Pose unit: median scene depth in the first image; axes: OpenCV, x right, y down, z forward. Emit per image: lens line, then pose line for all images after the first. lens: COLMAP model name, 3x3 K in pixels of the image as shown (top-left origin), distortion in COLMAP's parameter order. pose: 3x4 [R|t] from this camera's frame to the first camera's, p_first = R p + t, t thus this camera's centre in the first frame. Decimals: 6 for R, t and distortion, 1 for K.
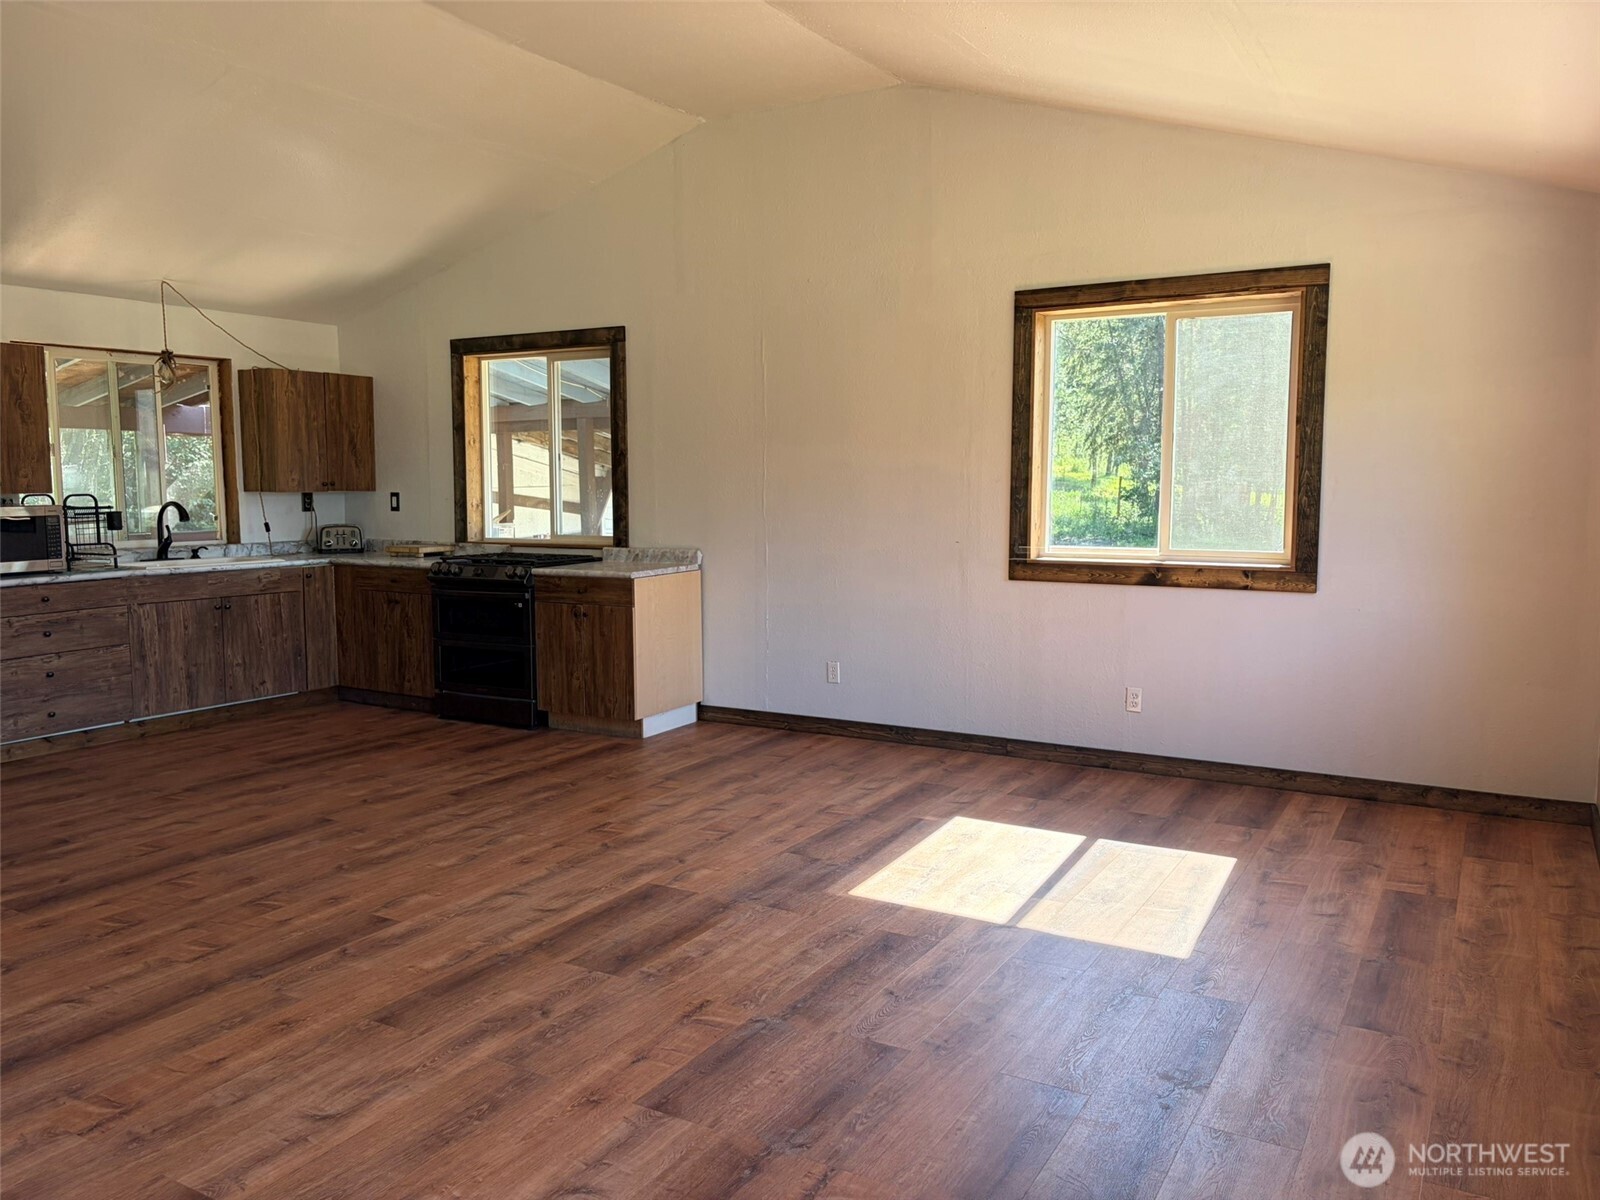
lens RADIAL K [[1218.2, 0, 800.0], [0, 1218.2, 600.0], [0, 0, 1]] dist [0.072959, -0.082445]
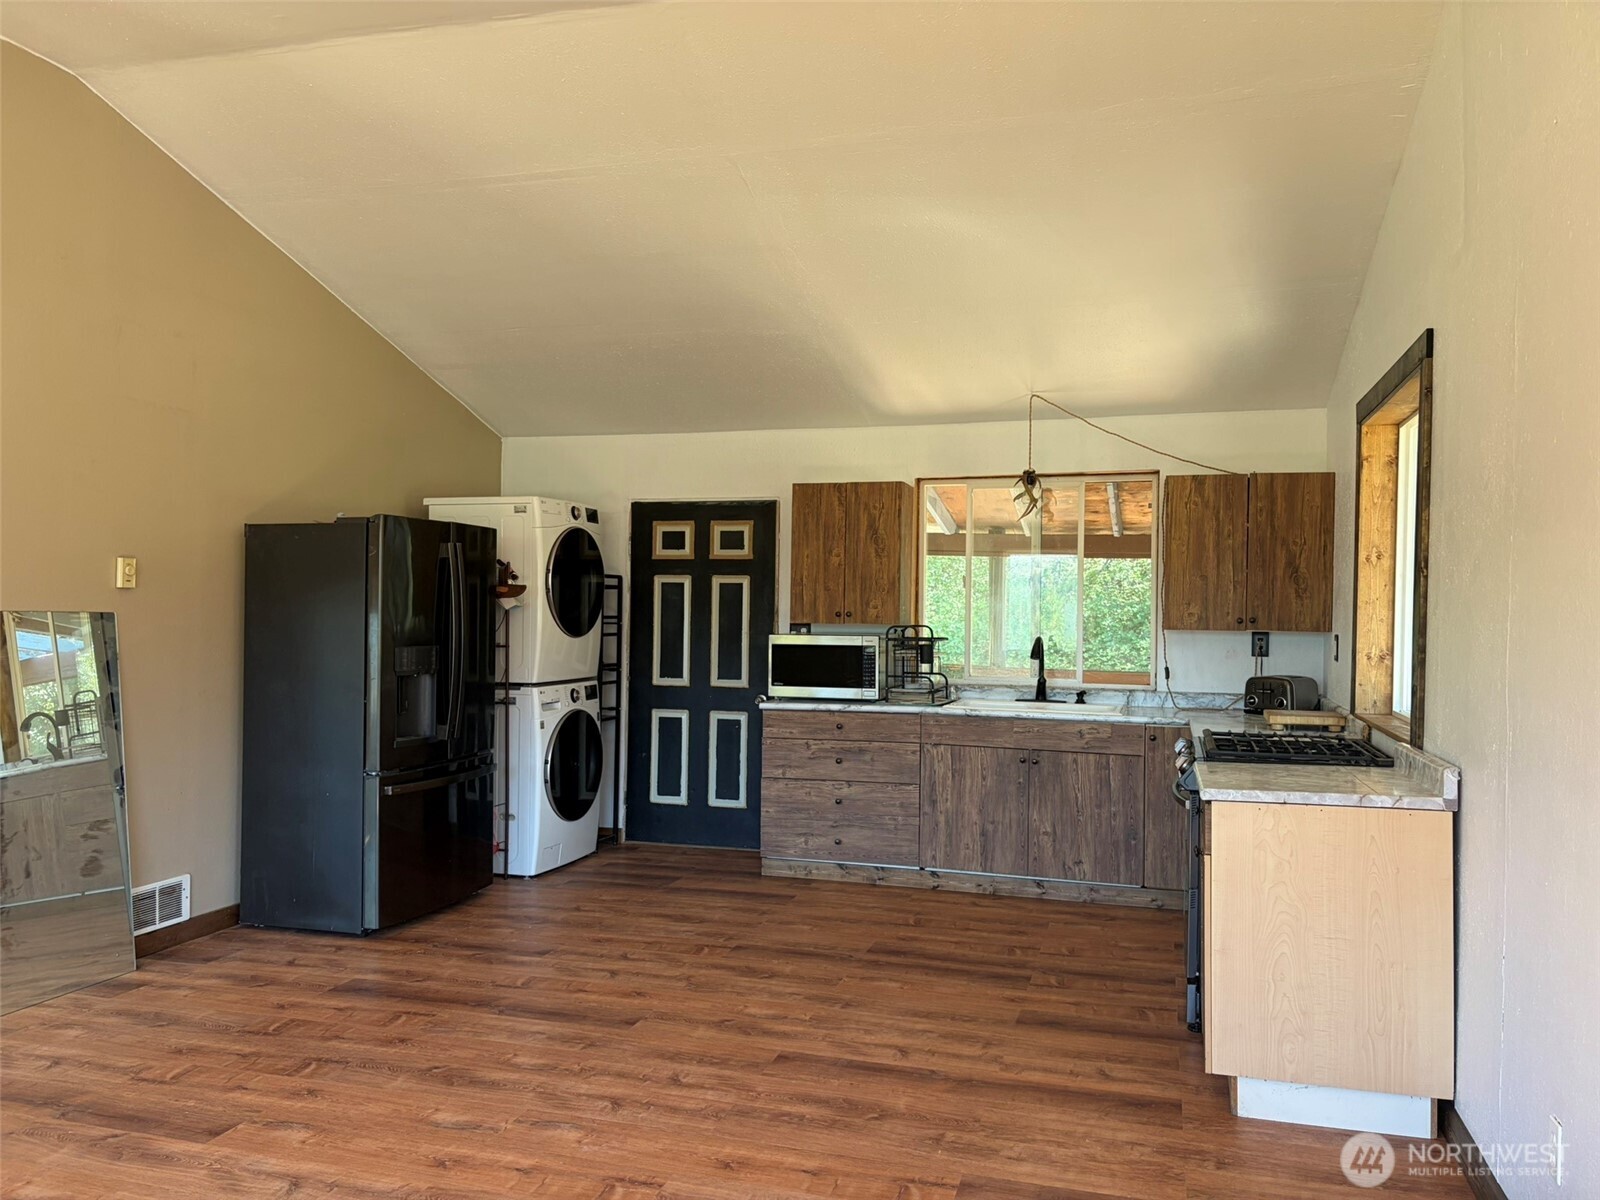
lens RADIAL K [[1215.8, 0, 804.1], [0, 1215.8, 586.7], [0, 0, 1]] dist [0.087779, -0.093624]
pose [[0.232107, -0.012139, -0.972615, 0.379701], [-0.107271, 0.993503, -0.037999, -0.077583], [0.966757, 0.113153, 0.229297, 0.761860]]
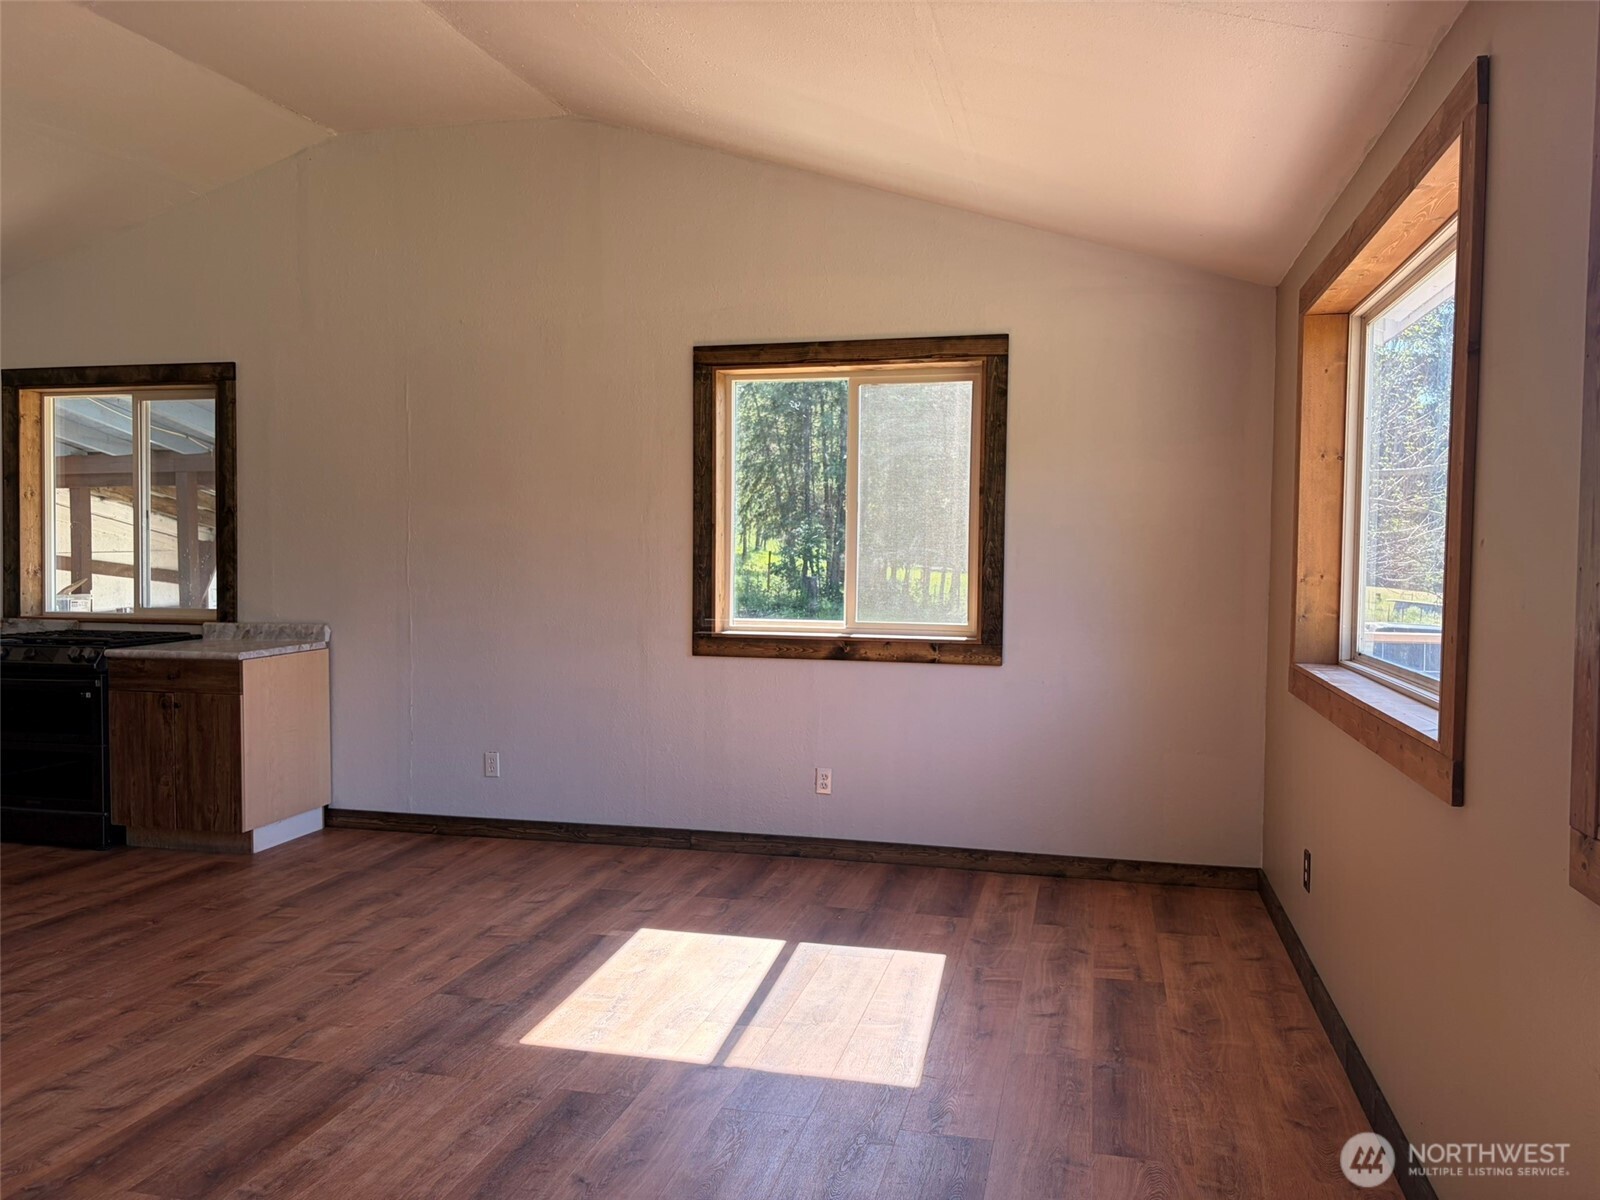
lens RADIAL K [[1225.5, 0, 802.8], [0, 1225.5, 602.4], [0, 0, 1]] dist [0.051553, -0.061789]
pose [[0.959758, -0.000431, 0.280830, -0.007269], [0.016620, 0.998333, -0.055270, -0.004457], [-0.280338, 0.057713, 0.958165, 0.095822]]
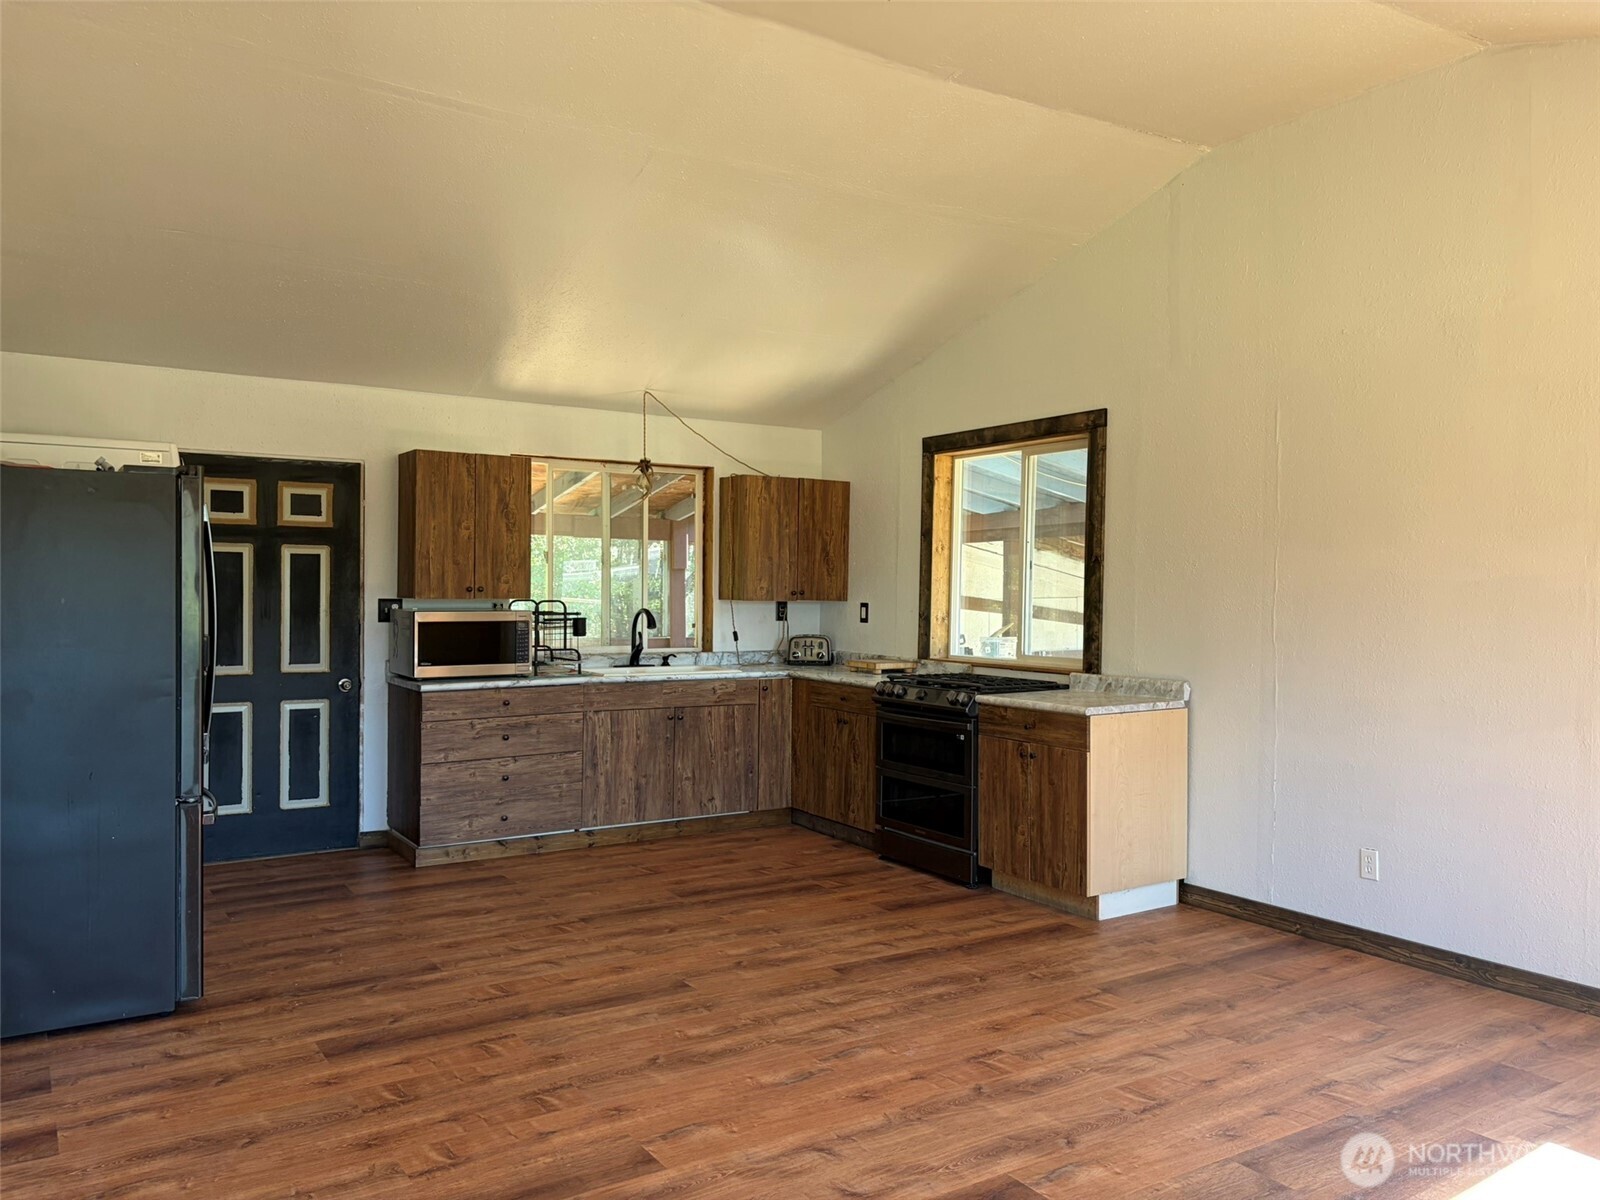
lens RADIAL K [[1218.2, 0, 800.0], [0, 1218.2, 600.0], [0, 0, 1]] dist [0.072959, -0.082445]
pose [[0.893922, 0.017473, -0.447883, 0.056181], [-0.057279, 0.995500, -0.075485, -0.023645], [0.444549, 0.093131, 0.890900, 0.214198]]
